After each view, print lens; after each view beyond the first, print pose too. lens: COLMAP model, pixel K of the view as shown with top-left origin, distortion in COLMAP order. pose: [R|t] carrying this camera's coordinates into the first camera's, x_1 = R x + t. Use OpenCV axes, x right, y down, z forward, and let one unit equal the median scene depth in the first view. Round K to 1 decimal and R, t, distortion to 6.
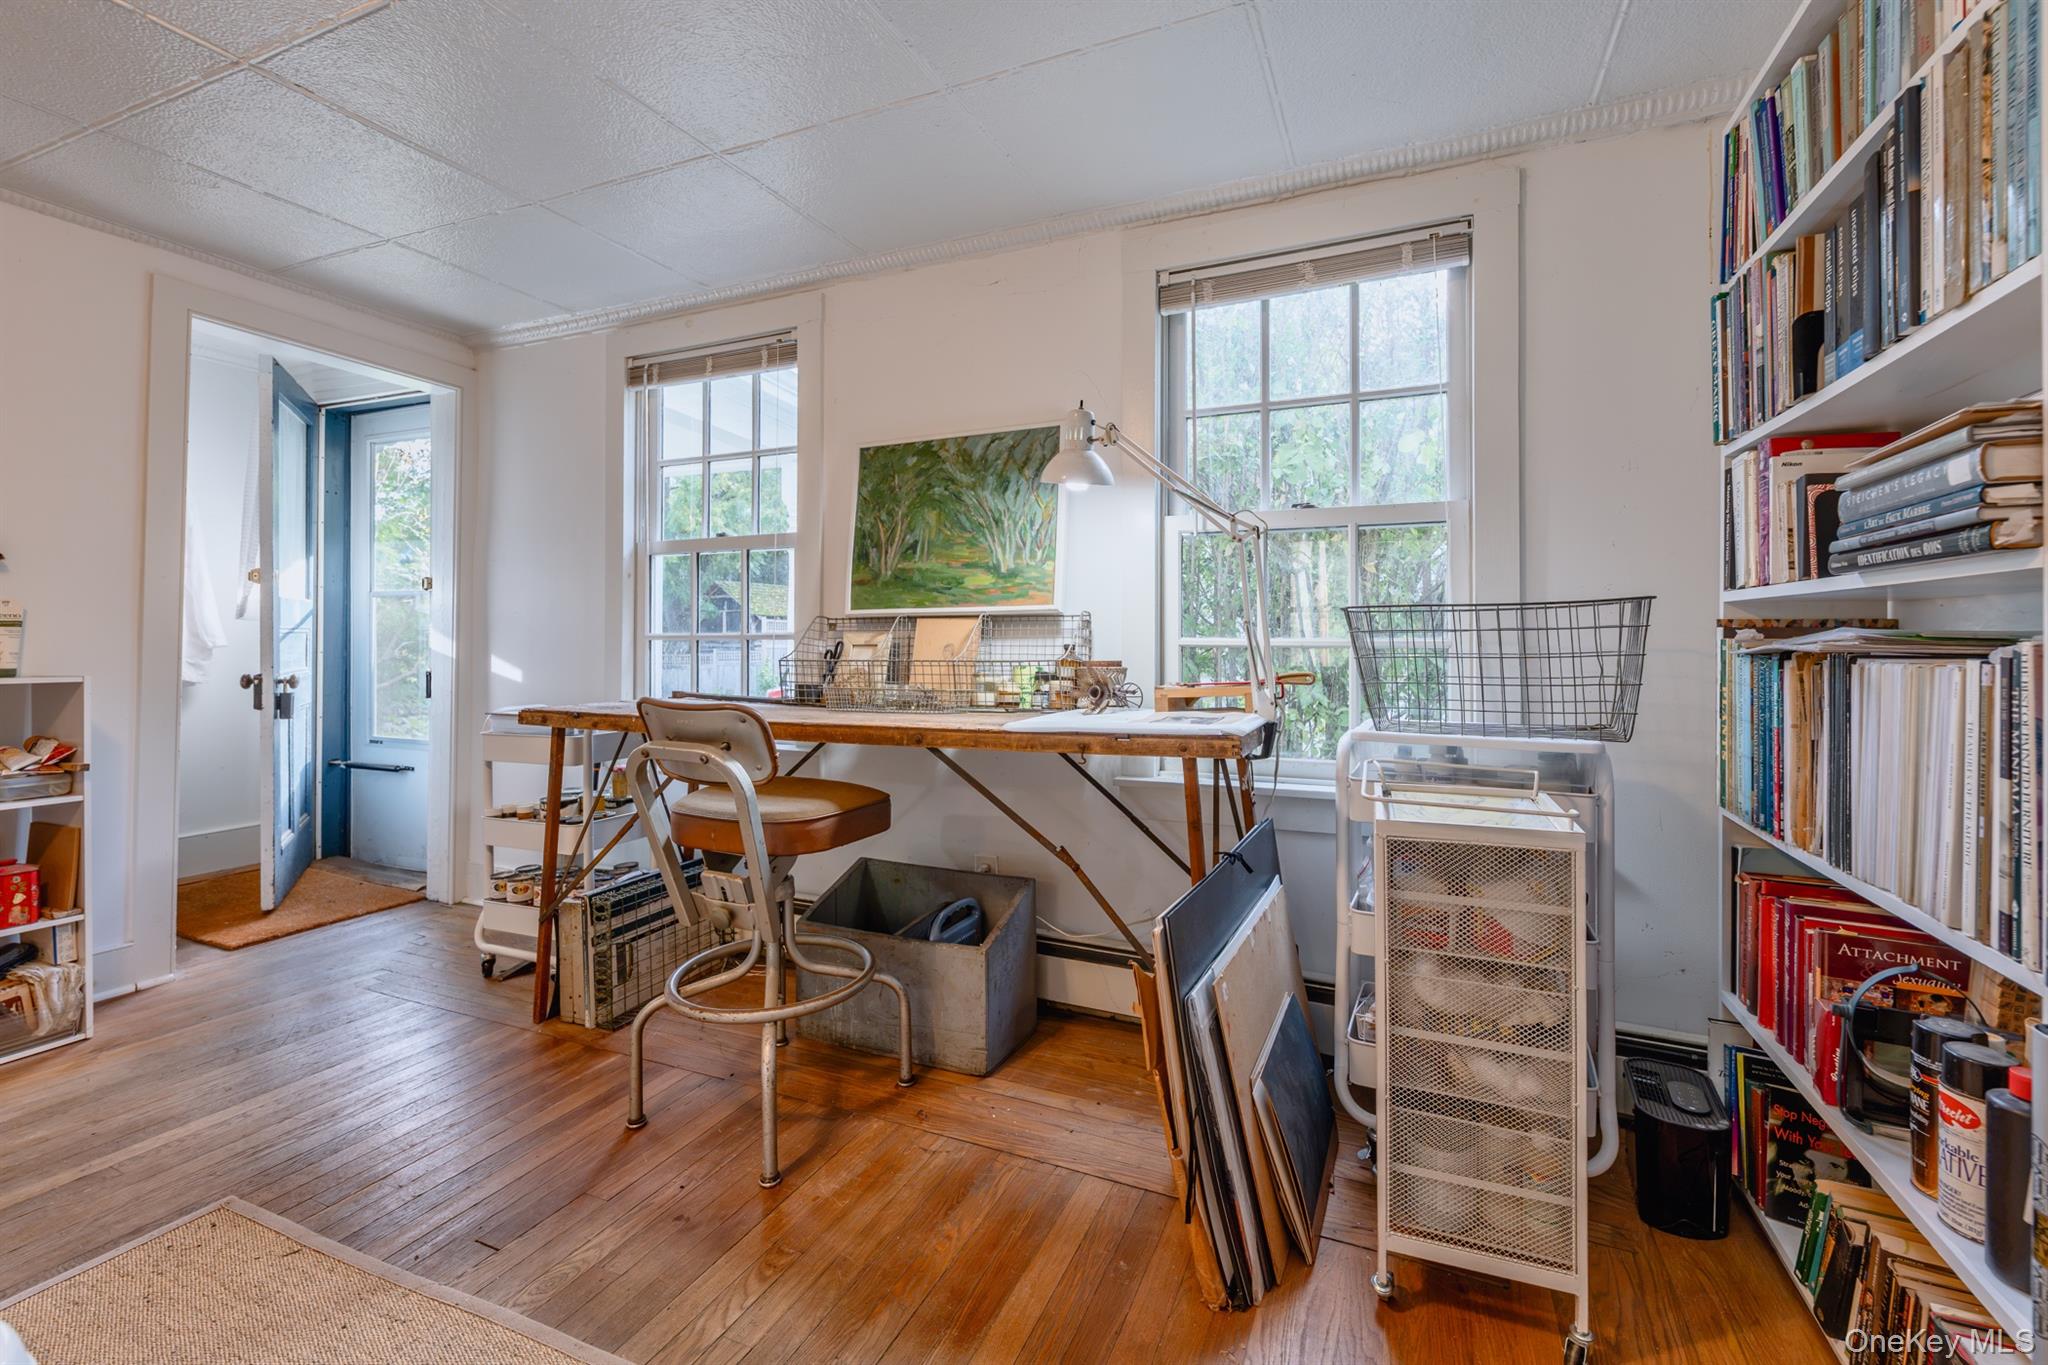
lens RADIAL K [[898.1, 0, 993.2], [0, 898.1, 625.0], [0, 0, 1]] dist [0.001486, -0.000435]
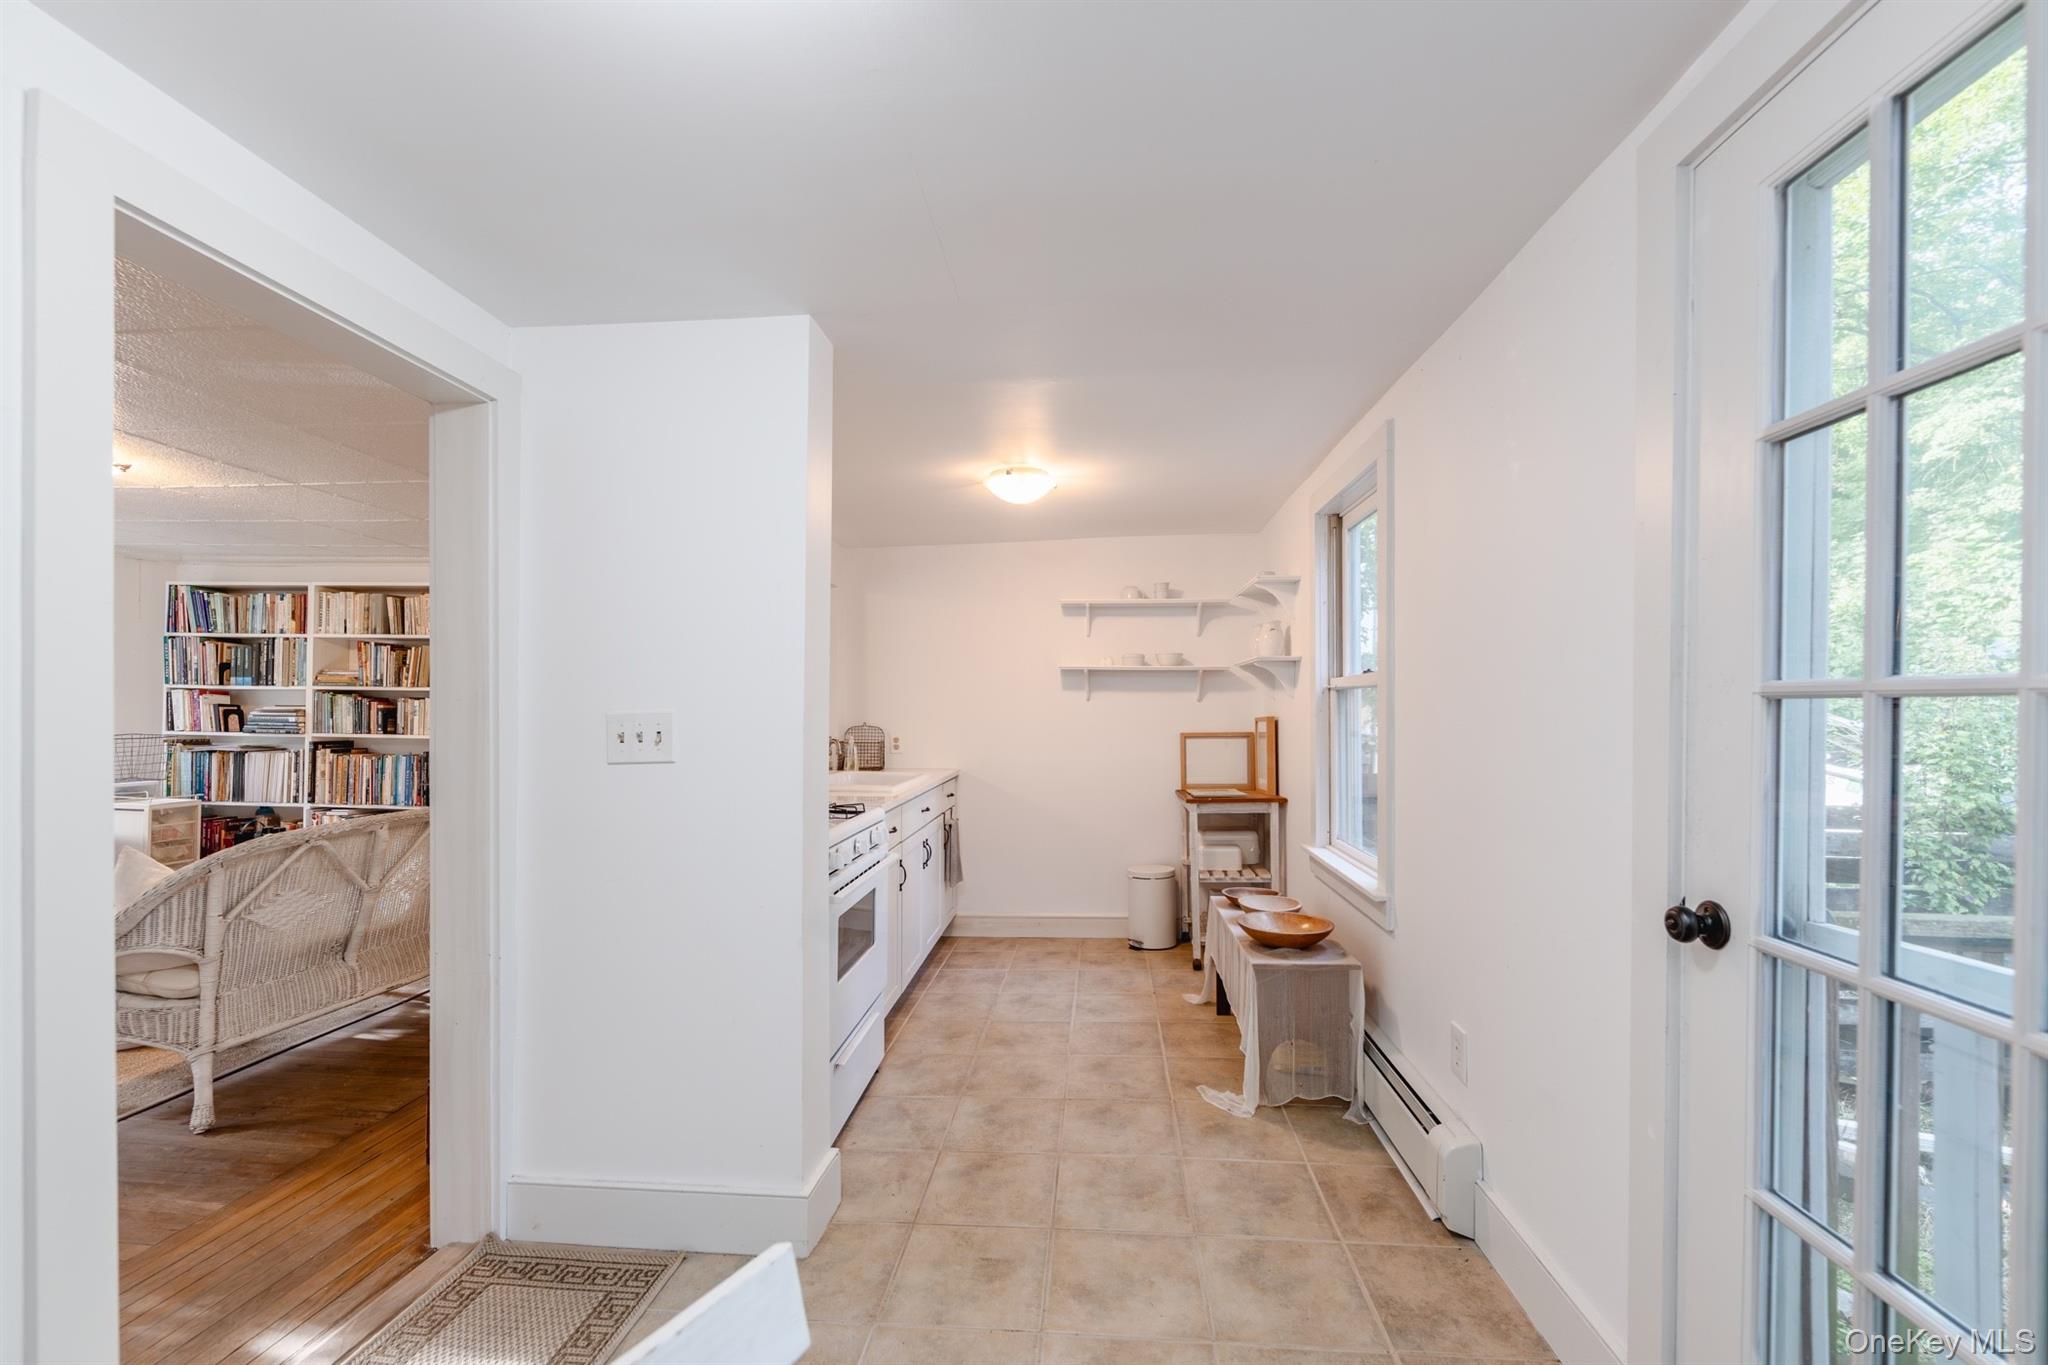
lens RADIAL K [[847.3, 0, 1036.1], [0, 847.3, 710.2], [0, 0, 1]] dist [-0.000462, -0.001336]
pose [[-0.340243, -0.001043, 0.940337, -2.233917], [-0.022385, 0.999725, -0.006991, -0.116962], [-0.940071, -0.023428, -0.340173, -0.640883]]
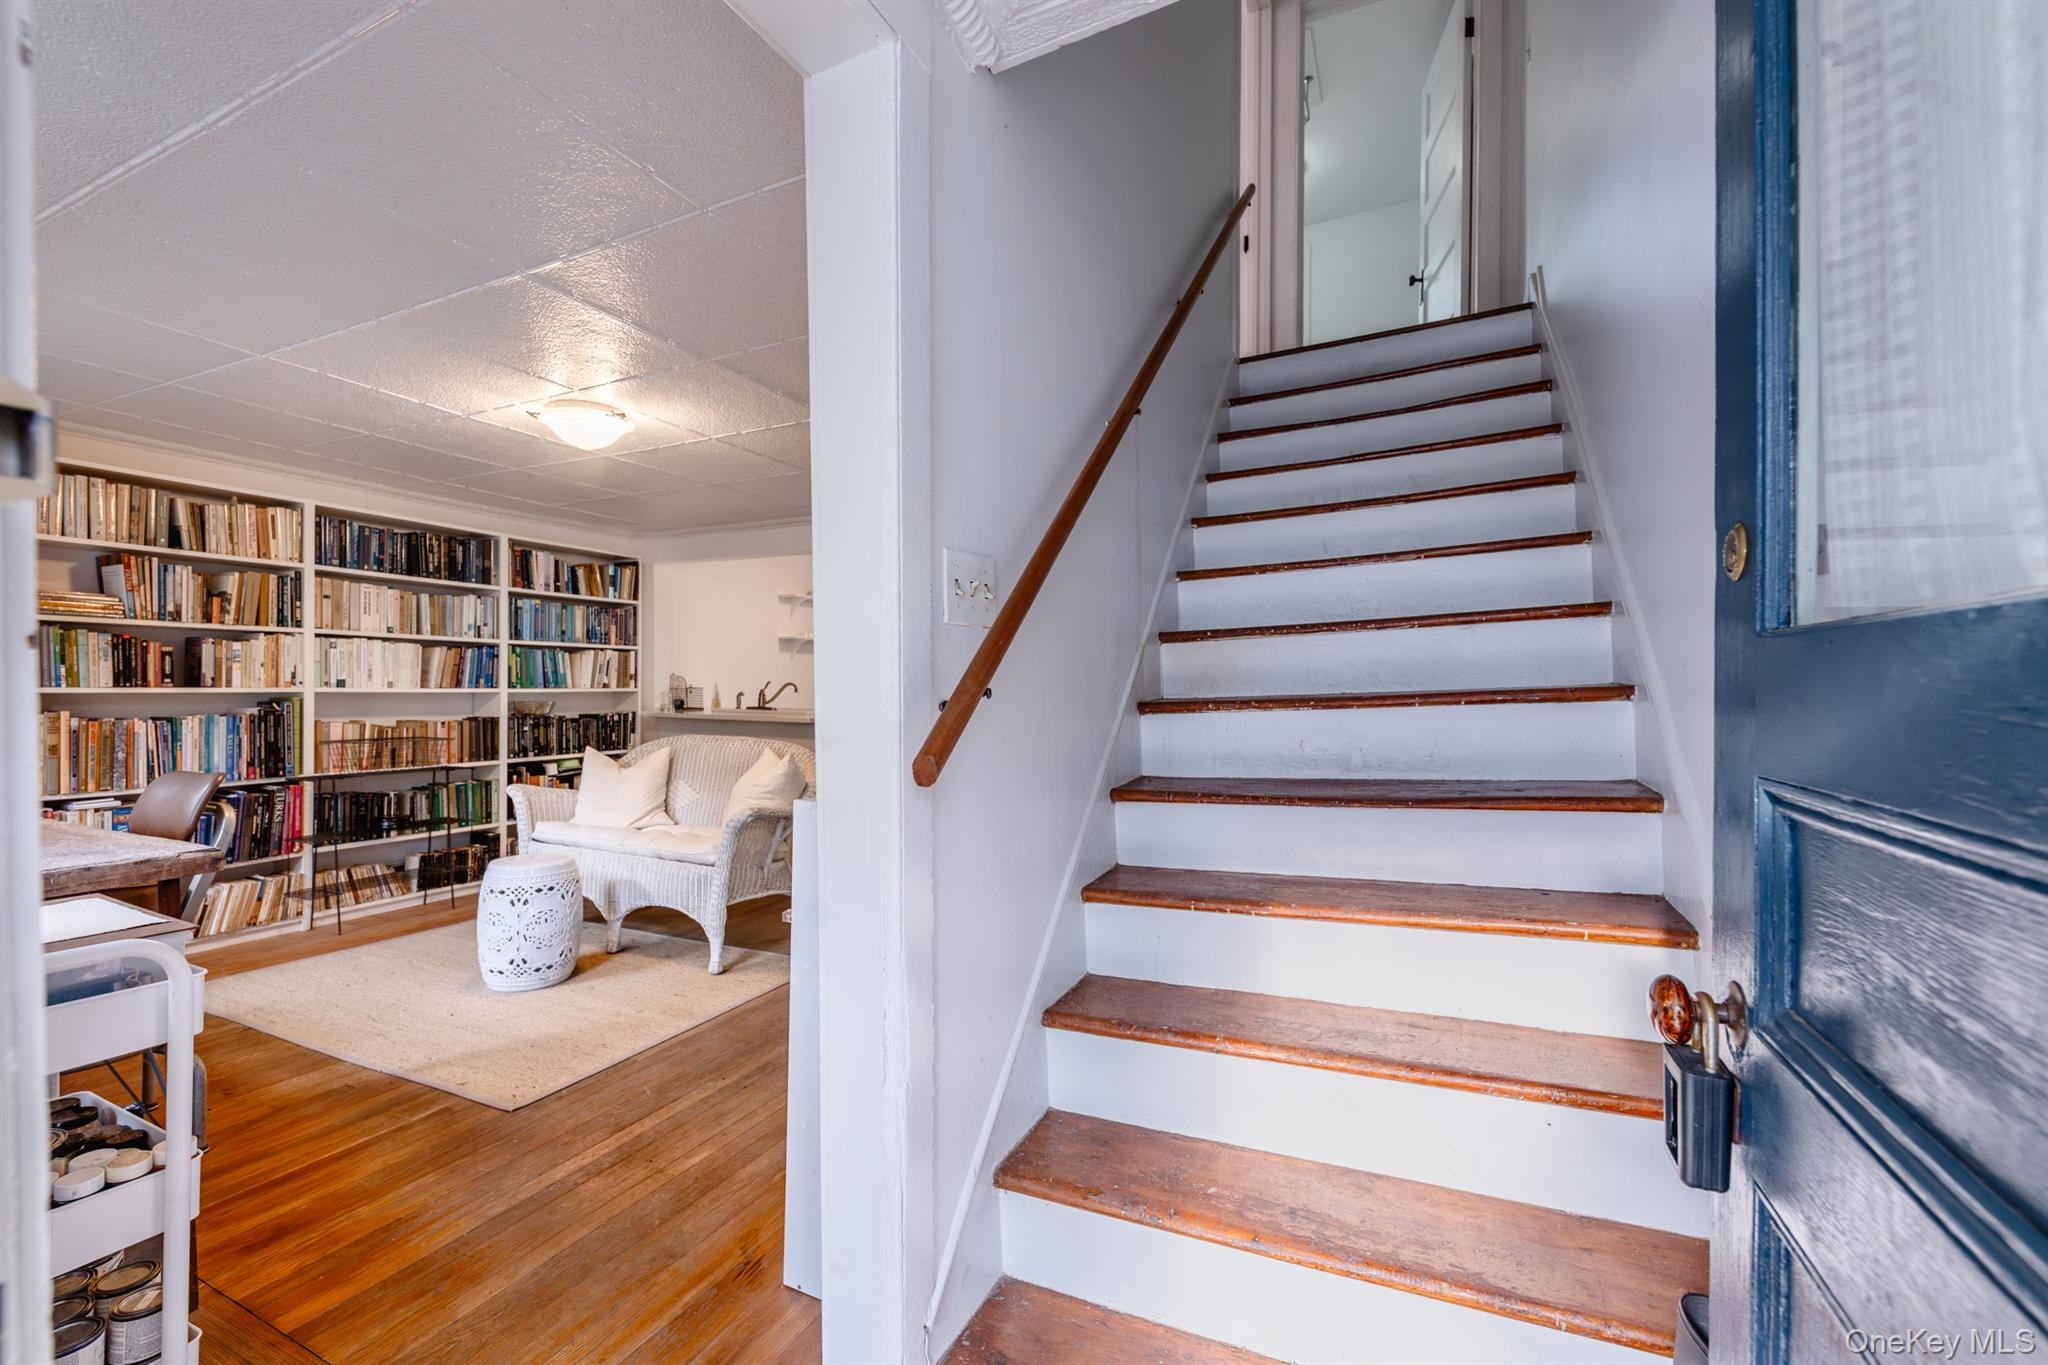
lens RADIAL K [[847.3, 0, 1047.9], [0, 847.3, 685.8], [0, 0, 1]] dist [-0.000462, -0.001336]
pose [[-0.999859, -0.009127, -0.014082, -1.229519], [-0.009003, 0.999921, -0.008795, -0.036823], [0.014161, -0.008667, -0.999862, 1.765851]]
